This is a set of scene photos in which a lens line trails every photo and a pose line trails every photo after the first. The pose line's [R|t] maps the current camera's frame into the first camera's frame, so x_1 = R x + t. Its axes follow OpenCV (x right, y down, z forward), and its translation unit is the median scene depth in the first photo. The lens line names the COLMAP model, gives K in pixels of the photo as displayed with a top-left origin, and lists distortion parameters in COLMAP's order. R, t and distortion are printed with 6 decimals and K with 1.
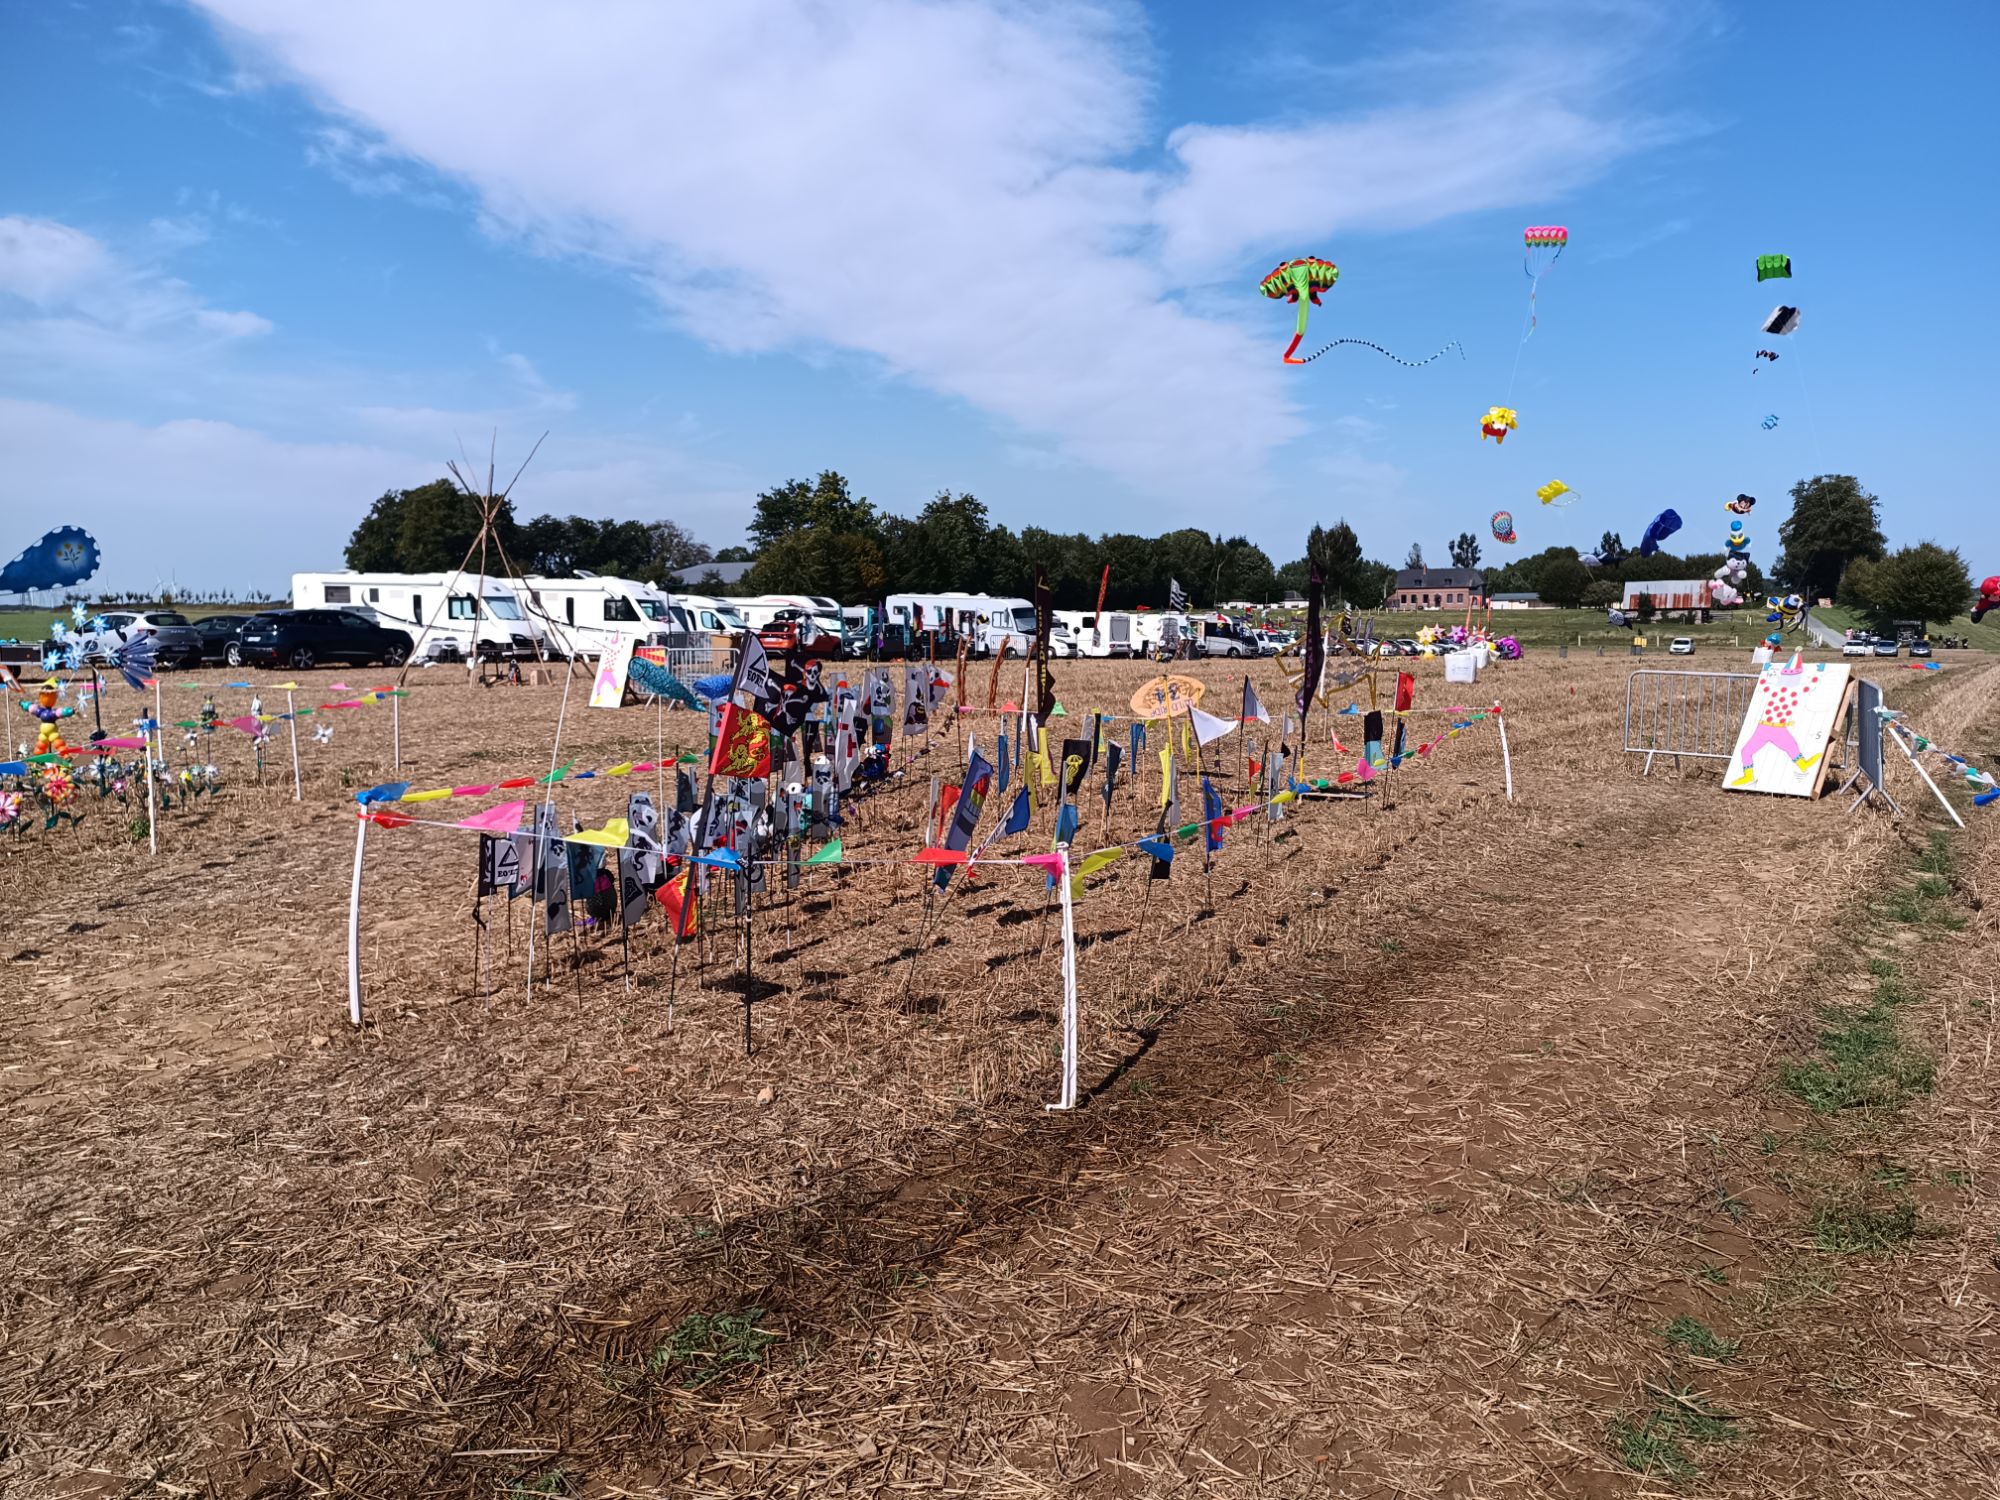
lens RADIAL K [[1477.4, 0, 1014.4], [0, 1477.4, 740.2], [0, 0, 1]] dist [0.110842, -0.111634]
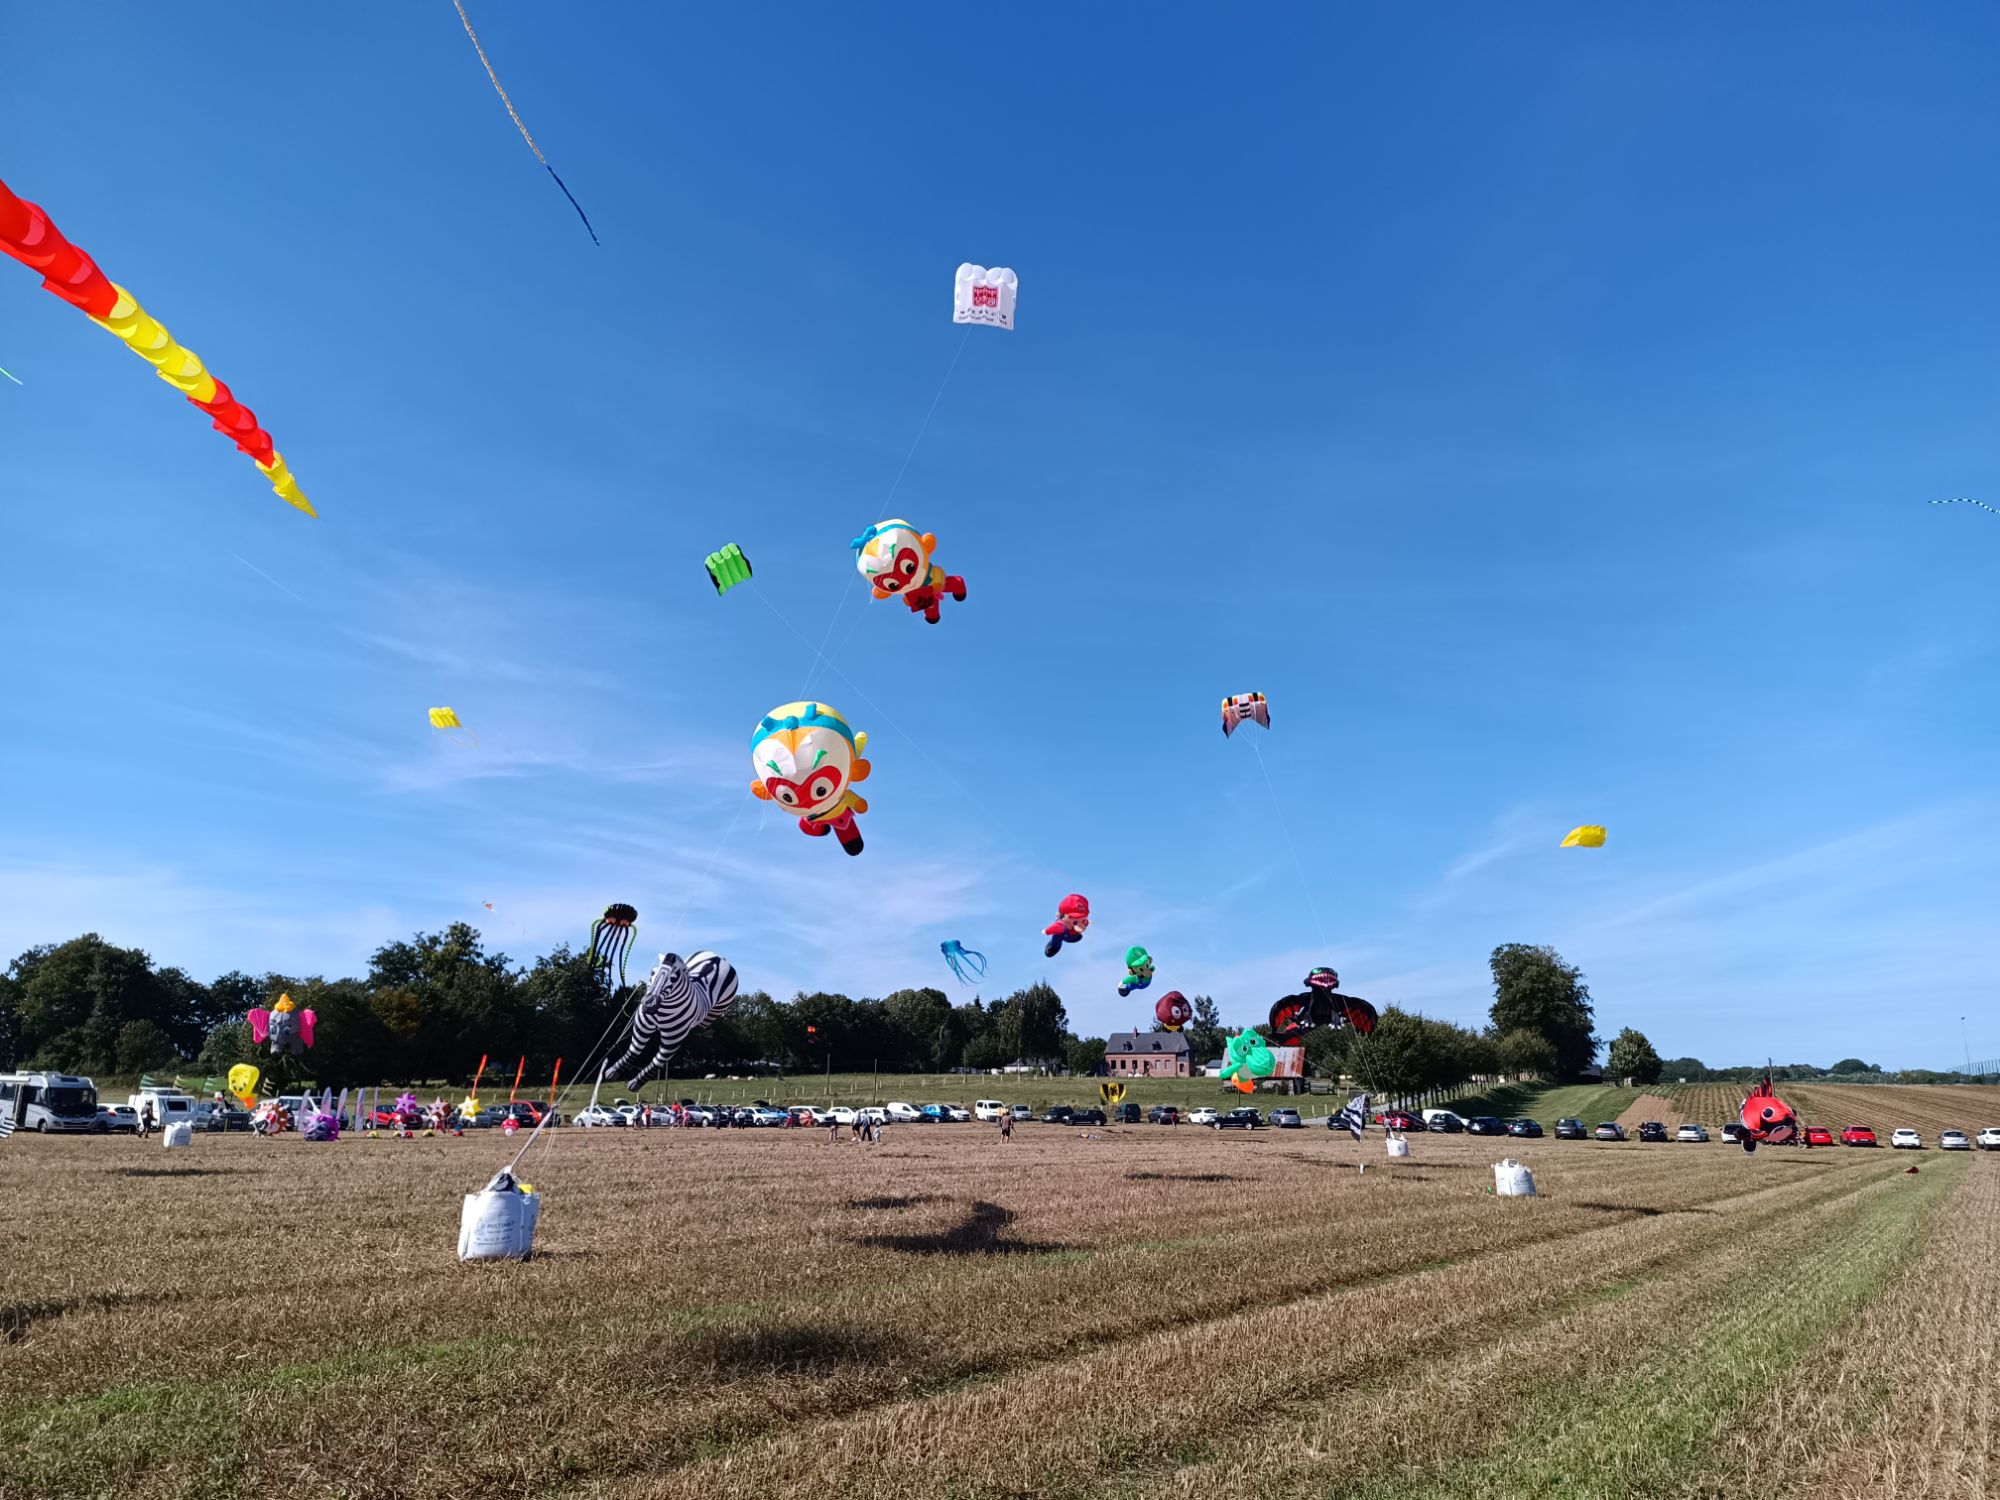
lens RADIAL K [[1477.4, 0, 992.4], [0, 1477.4, 722.2], [0, 0, 1]] dist [0.110842, -0.111634]
pose [[0.999614, 0.014451, 0.023742, 0.164685], [-0.006218, 0.948829, -0.315730, -0.002200], [-0.027090, 0.315460, 0.948552, 0.033113]]
